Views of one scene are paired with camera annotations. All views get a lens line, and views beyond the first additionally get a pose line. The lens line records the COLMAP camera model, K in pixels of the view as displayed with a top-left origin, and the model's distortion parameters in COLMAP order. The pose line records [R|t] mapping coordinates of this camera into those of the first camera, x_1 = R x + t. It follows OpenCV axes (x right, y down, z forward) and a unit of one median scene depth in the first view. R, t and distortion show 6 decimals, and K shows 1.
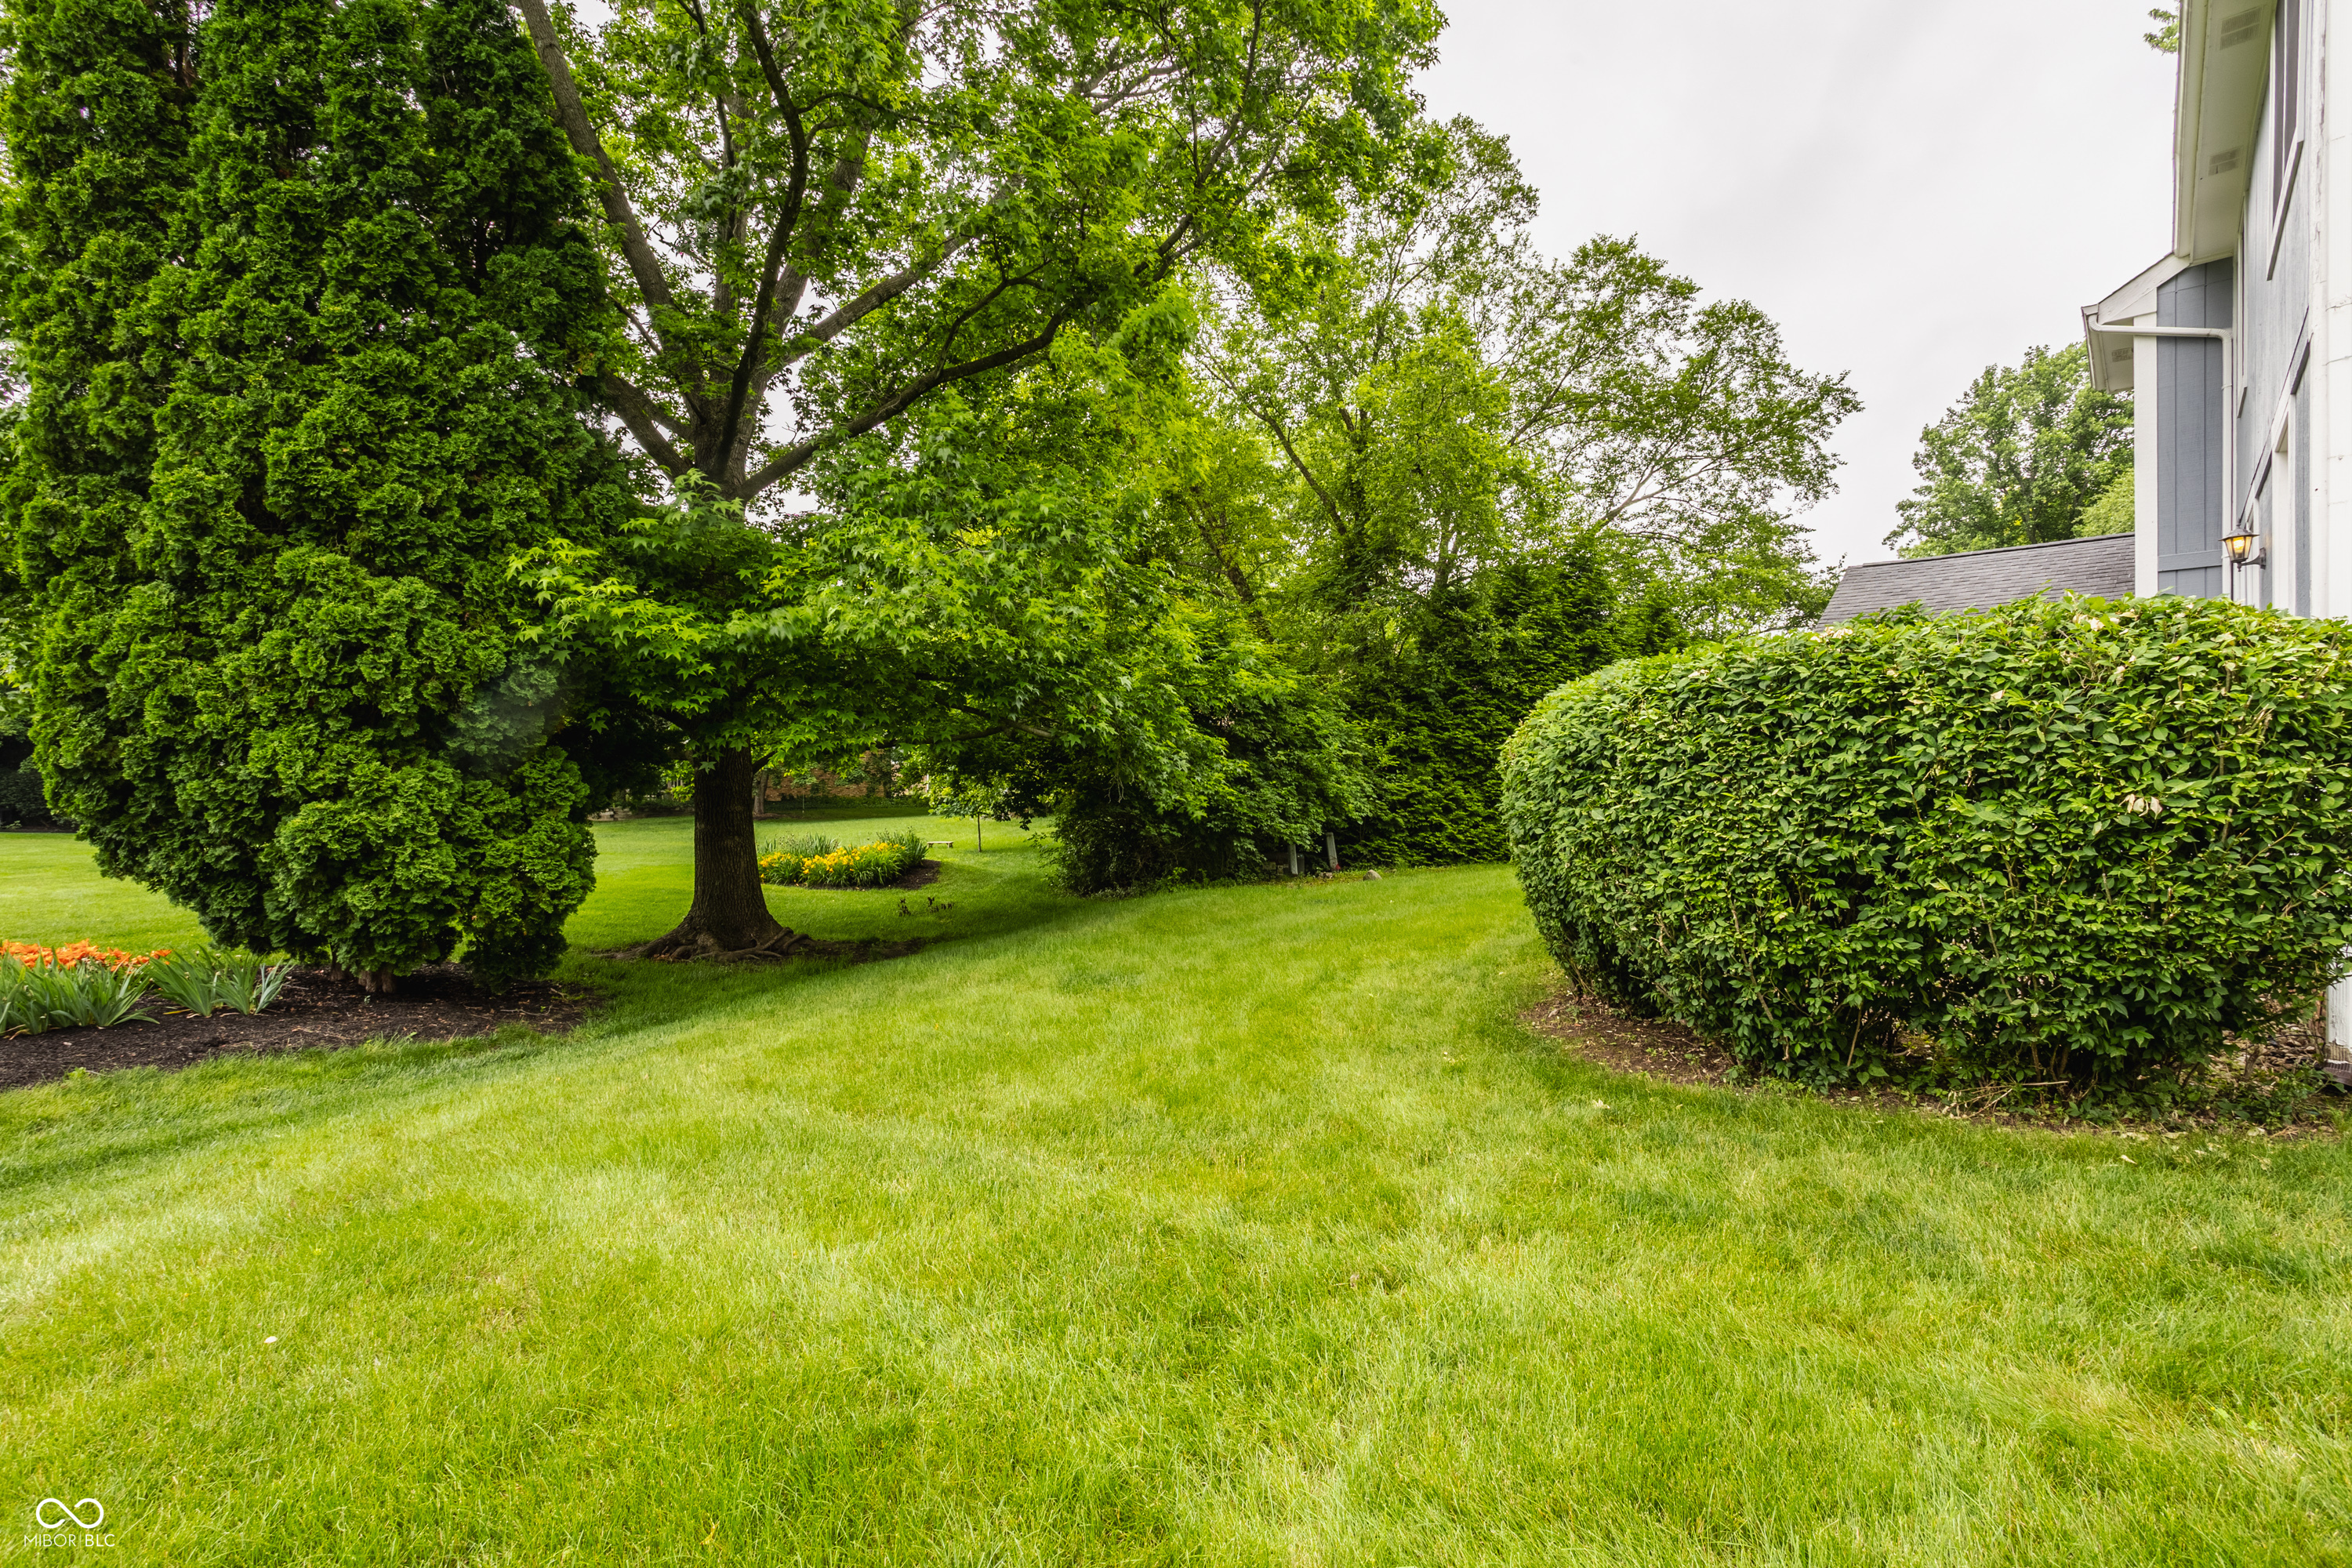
lens RADIAL K [[1175.3, 0, 1177.1], [0, 1175.3, 799.5], [0, 0, 1]] dist [-0.017911, 0.000340]
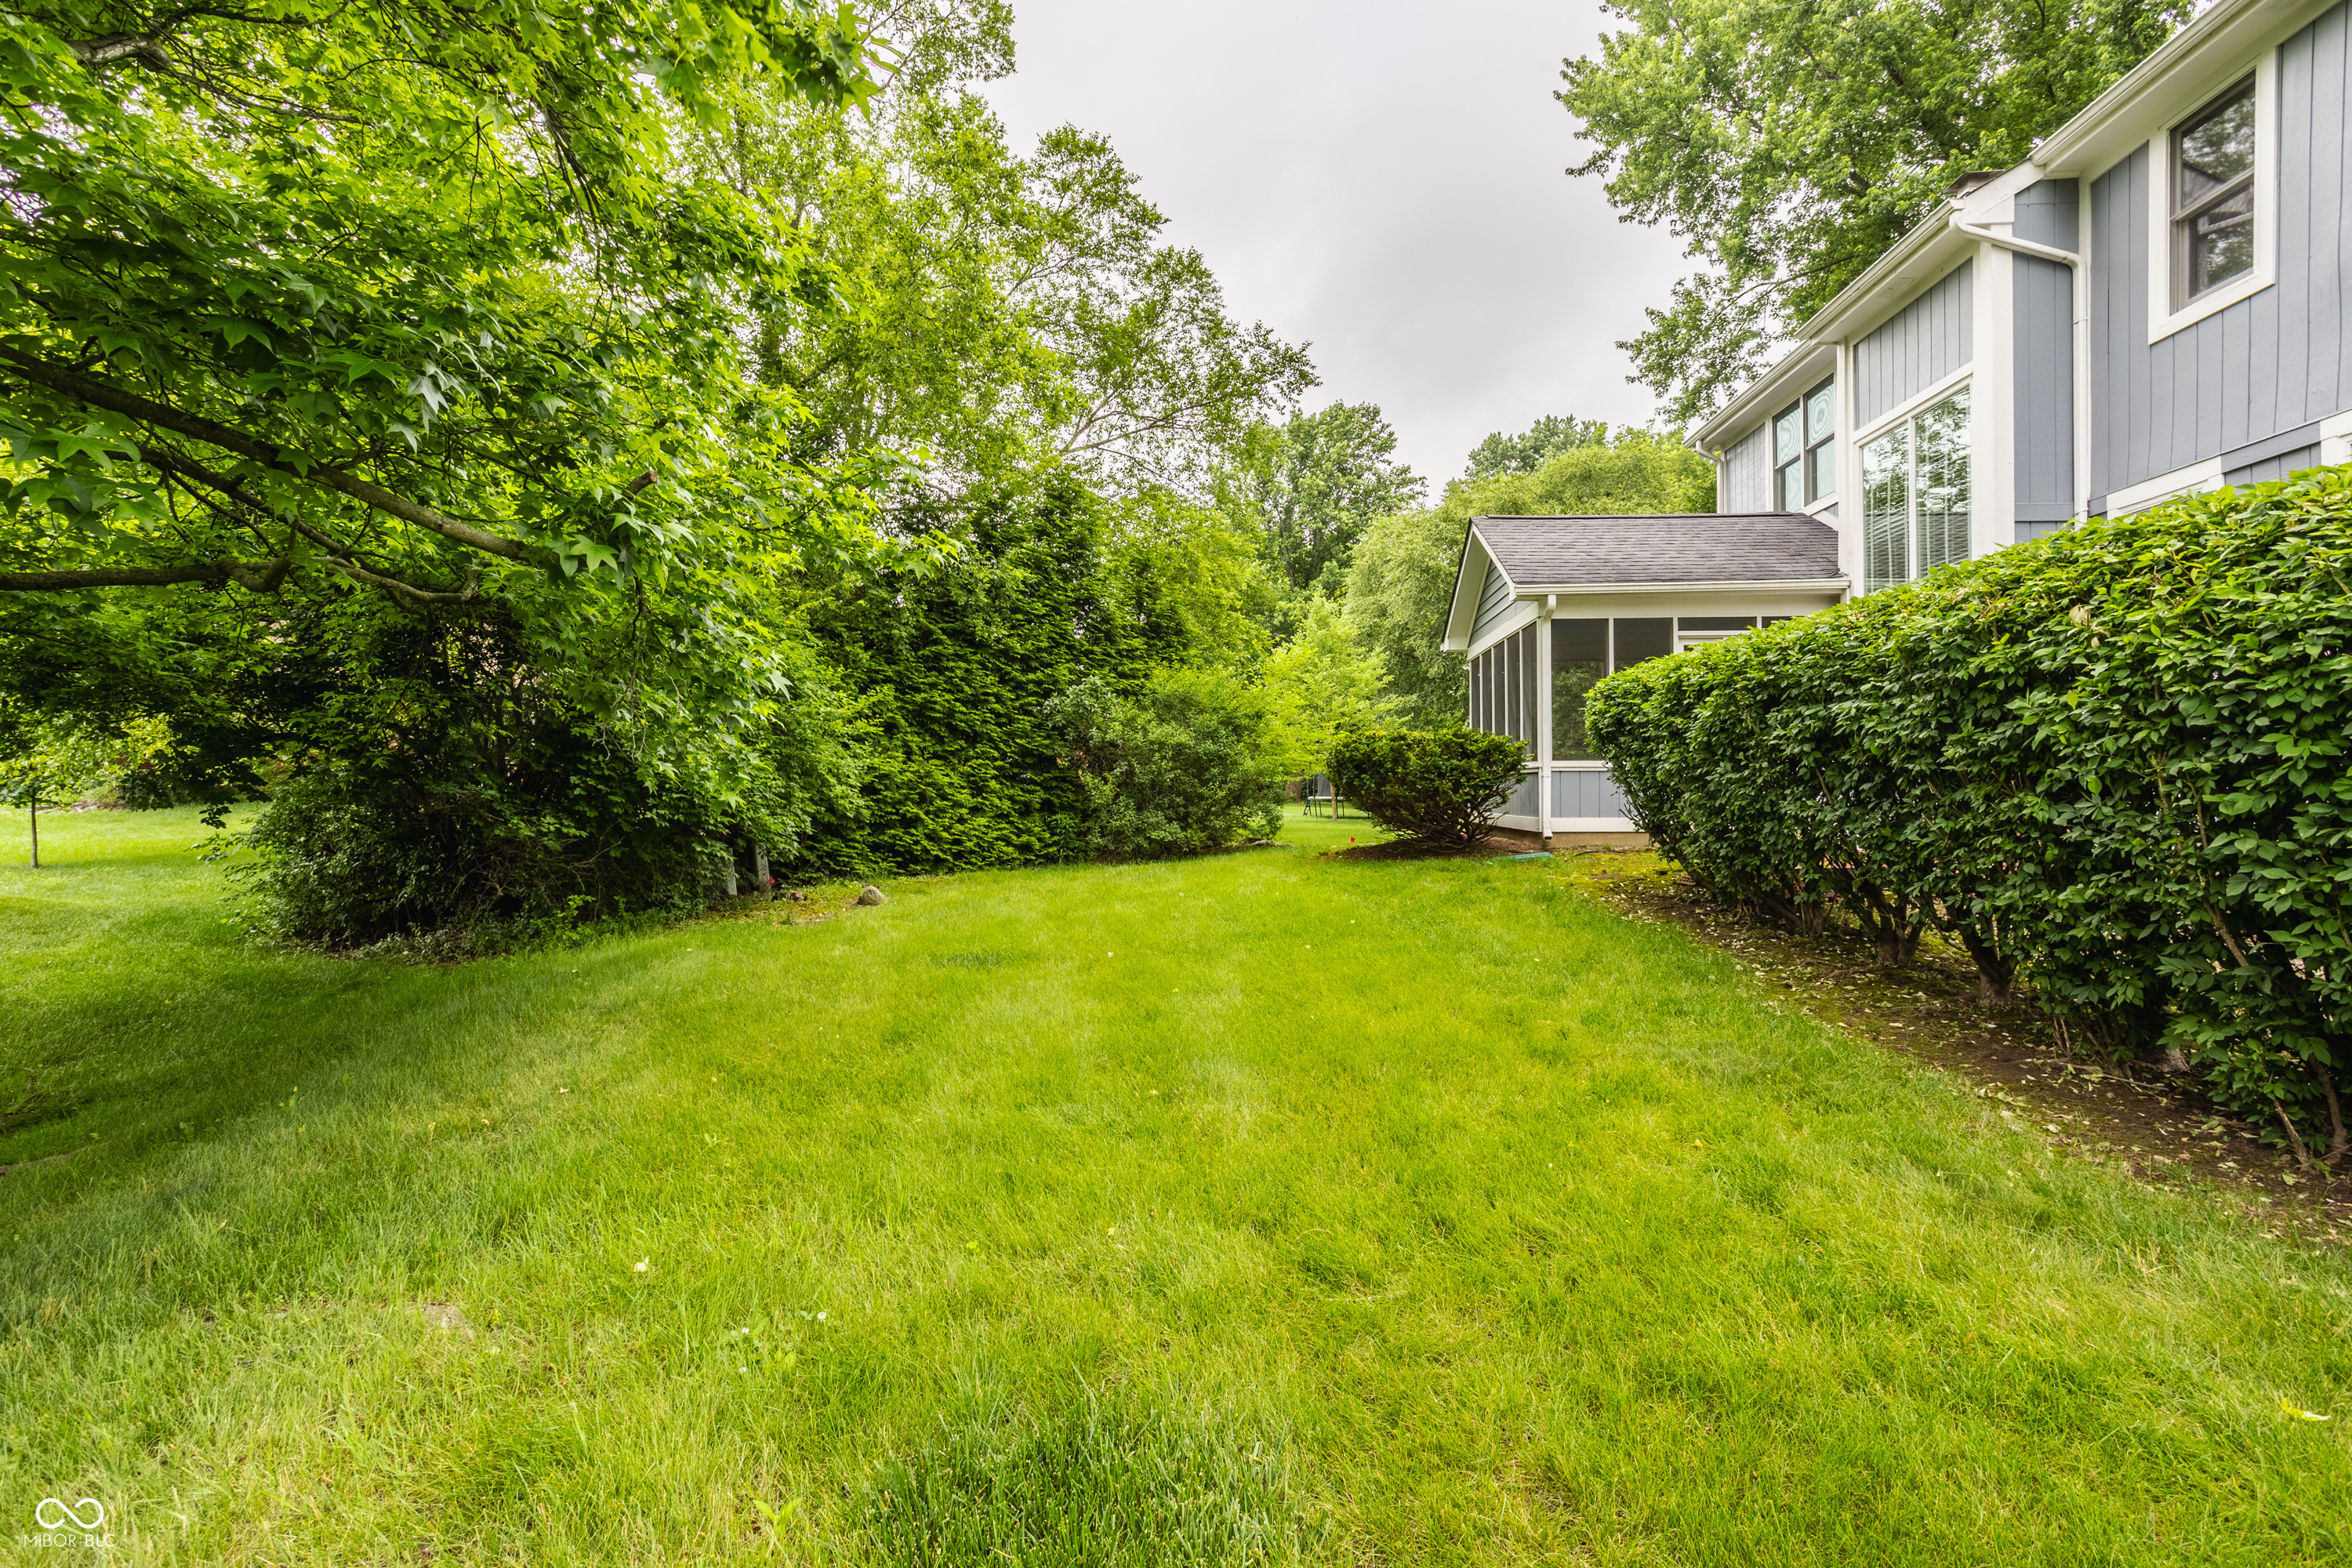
lens RADIAL K [[1175.3, 0, 1176.2], [0, 1175.3, 771.9], [0, 0, 1]] dist [-0.017911, 0.000340]
pose [[0.807062, 0.021916, 0.590060, -0.077881], [-0.009386, 0.999661, -0.024292, 0.008847], [-0.590392, 0.014067, 0.806994, 0.311607]]
